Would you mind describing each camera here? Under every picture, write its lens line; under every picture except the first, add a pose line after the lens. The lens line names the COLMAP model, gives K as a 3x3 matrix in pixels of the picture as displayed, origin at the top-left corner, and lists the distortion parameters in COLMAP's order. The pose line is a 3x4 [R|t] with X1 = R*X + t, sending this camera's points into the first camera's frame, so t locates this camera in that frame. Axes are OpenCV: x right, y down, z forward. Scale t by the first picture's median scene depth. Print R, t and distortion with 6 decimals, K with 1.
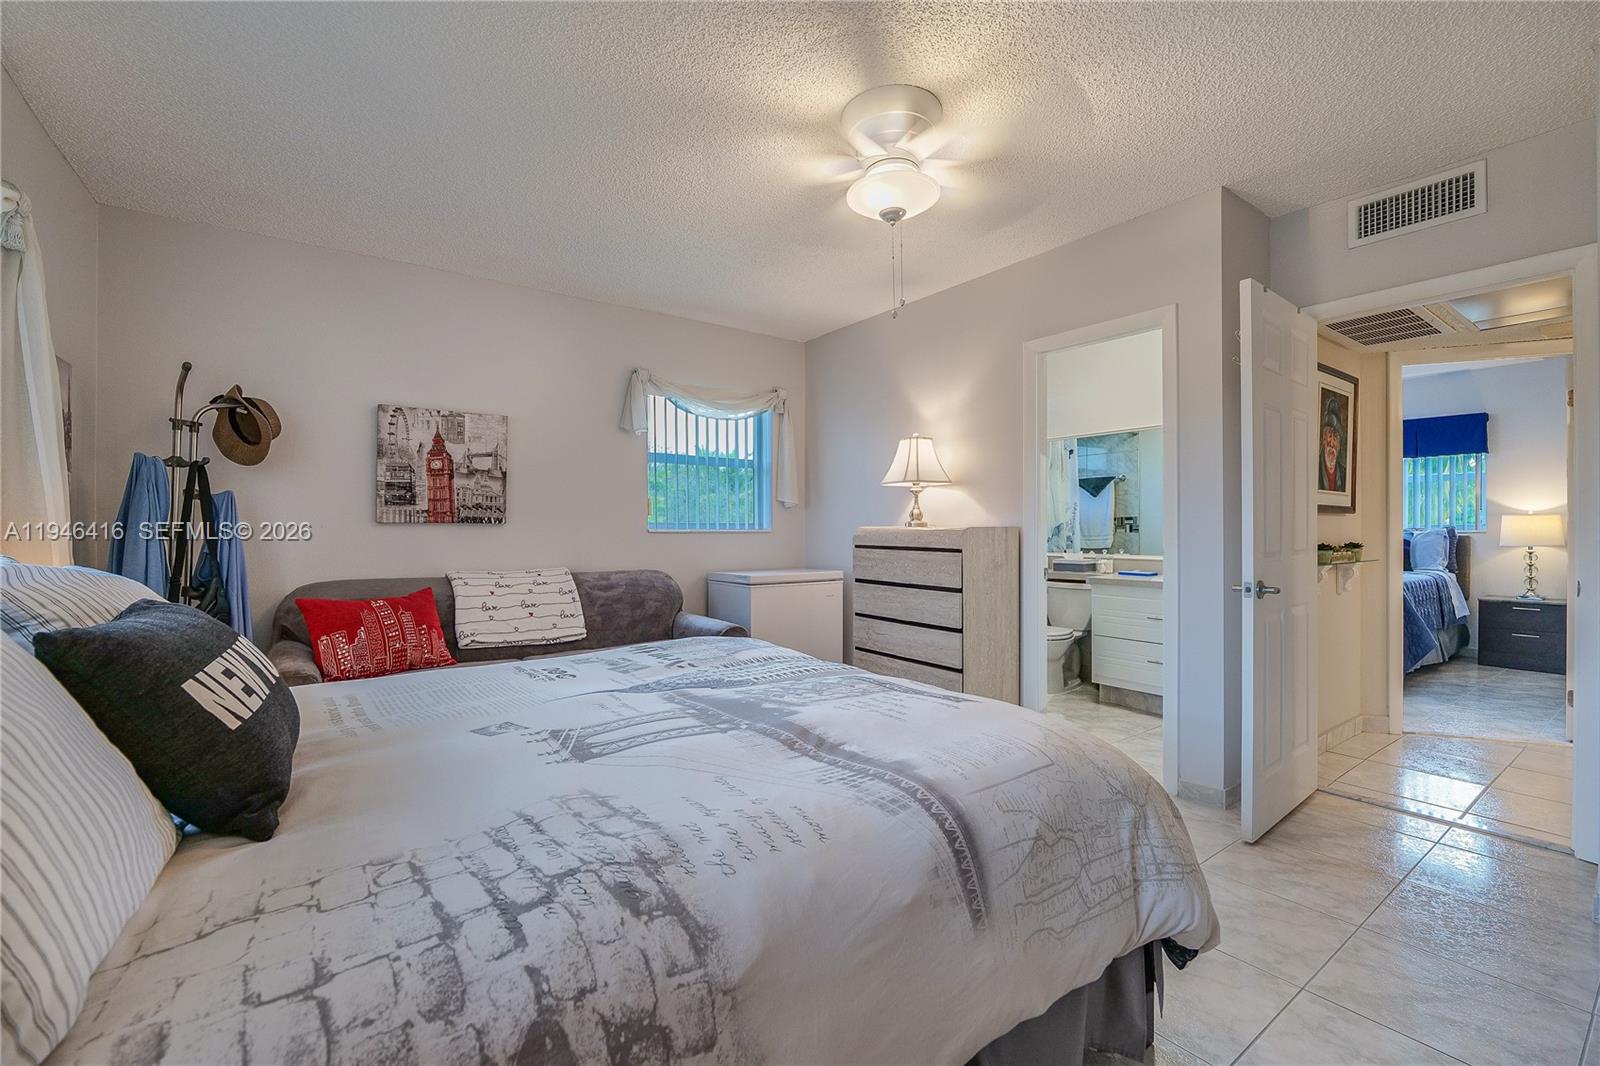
lens RADIAL K [[652.6, 0, 798.9], [0, 652.6, 528.7], [0, 0, 1]] dist [-0.008425, 0.000612]
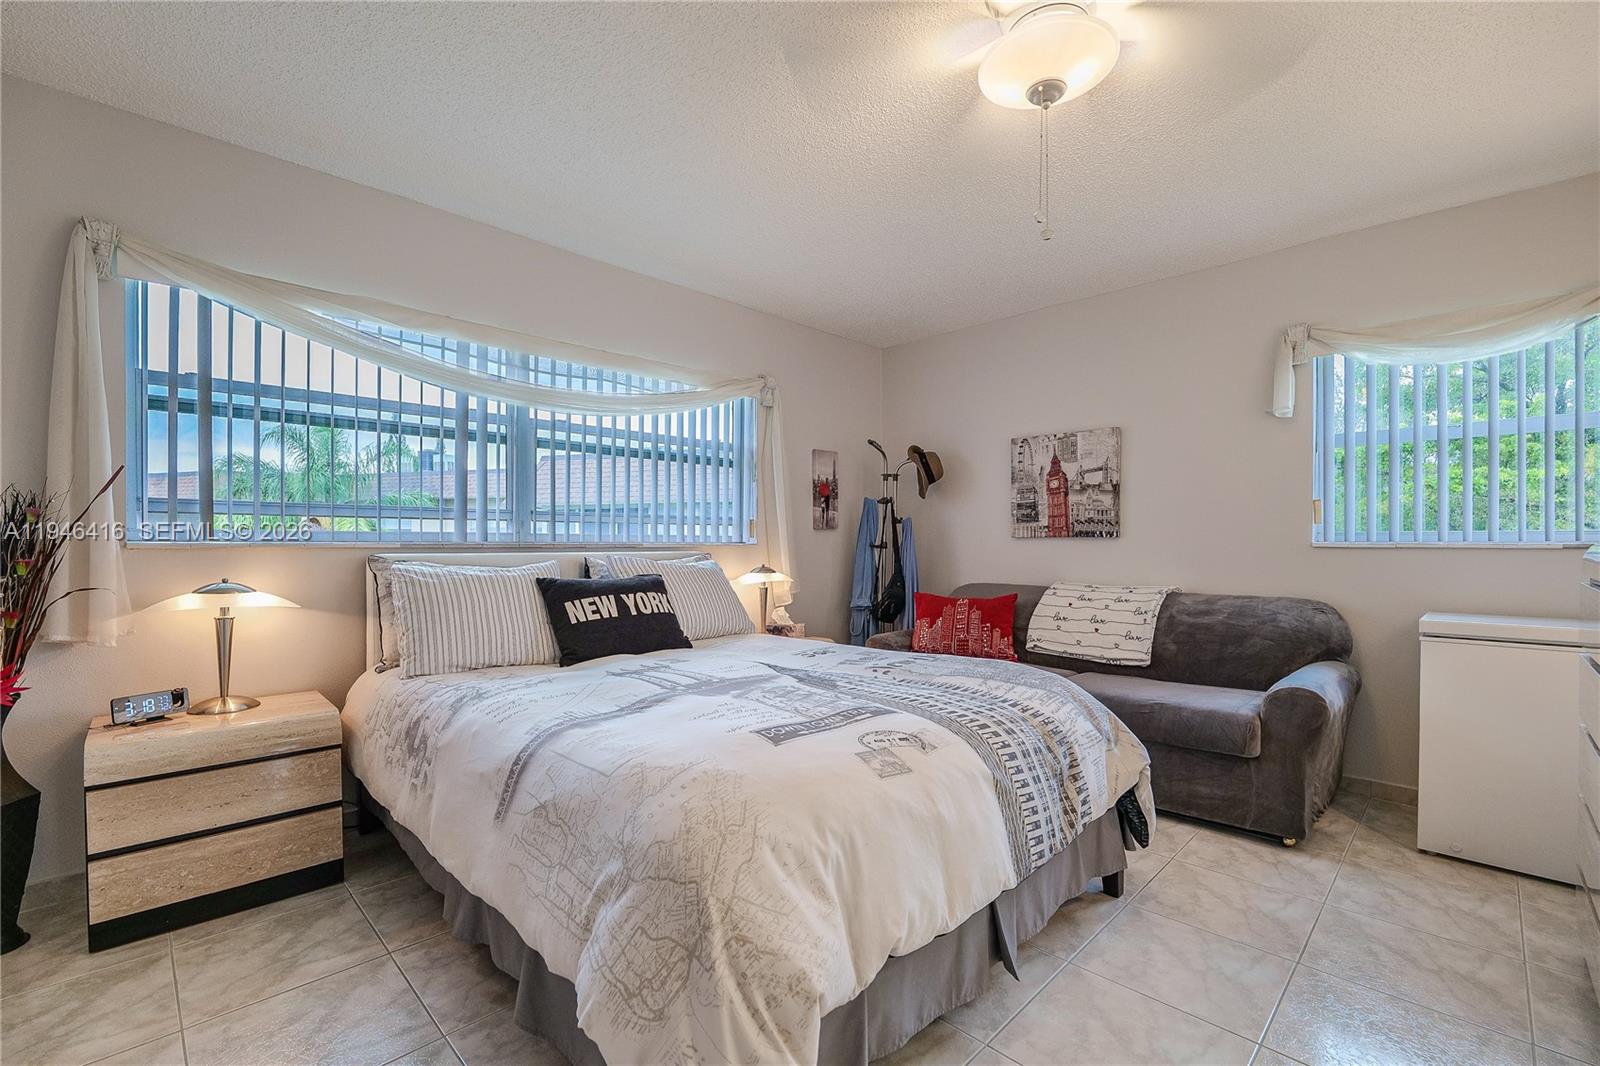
lens RADIAL K [[687.7, 0, 807.0], [0, 687.7, 542.1], [0, 0, 1]] dist [-0.003139, -0.001410]
pose [[0.182623, -0.000849, -0.983183, 0.510418], [0.001529, 0.999999, -0.000579, -0.000515], [0.983182, -0.001398, 0.182624, 0.378036]]
